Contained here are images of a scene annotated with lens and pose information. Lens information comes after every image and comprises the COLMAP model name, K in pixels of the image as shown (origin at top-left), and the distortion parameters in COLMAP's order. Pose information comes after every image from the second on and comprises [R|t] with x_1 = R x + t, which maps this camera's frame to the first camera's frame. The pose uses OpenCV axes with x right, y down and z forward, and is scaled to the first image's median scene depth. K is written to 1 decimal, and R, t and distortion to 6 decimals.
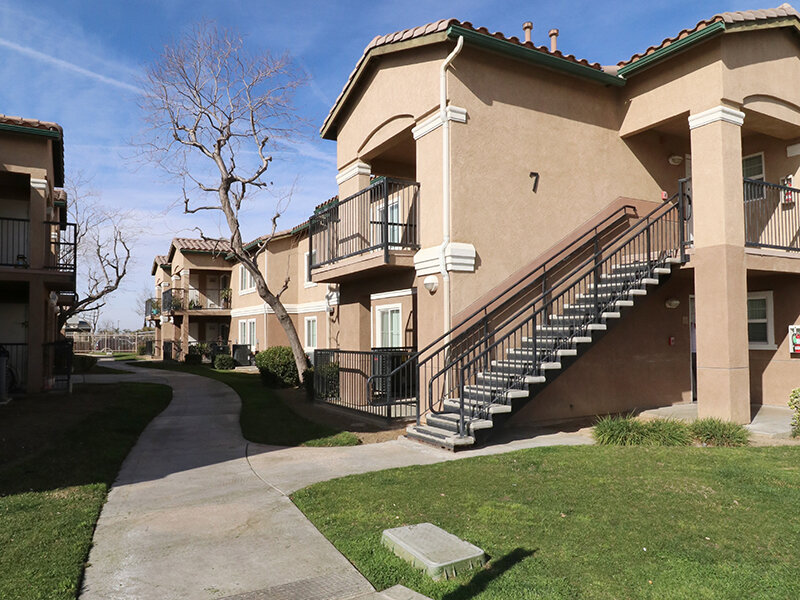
lens RADIAL K [[576.4, 0, 399.0], [0, 576.4, 299.1], [0, 0, 1]] dist [-0.010938, -0.011720]
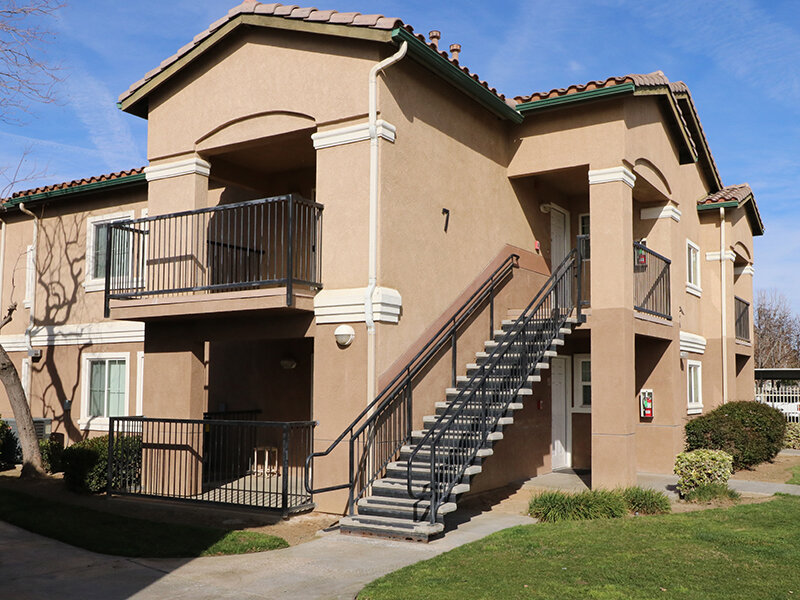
lens RADIAL K [[803.5, 0, 400.2], [0, 803.5, 304.4], [0, 0, 1]] dist [0.008674, 0.000000]
pose [[0.866153, 0.059903, 0.496175, -0.420903], [-0.041070, 0.997964, -0.048789, -0.017402], [-0.498088, 0.021881, 0.866850, -0.001565]]
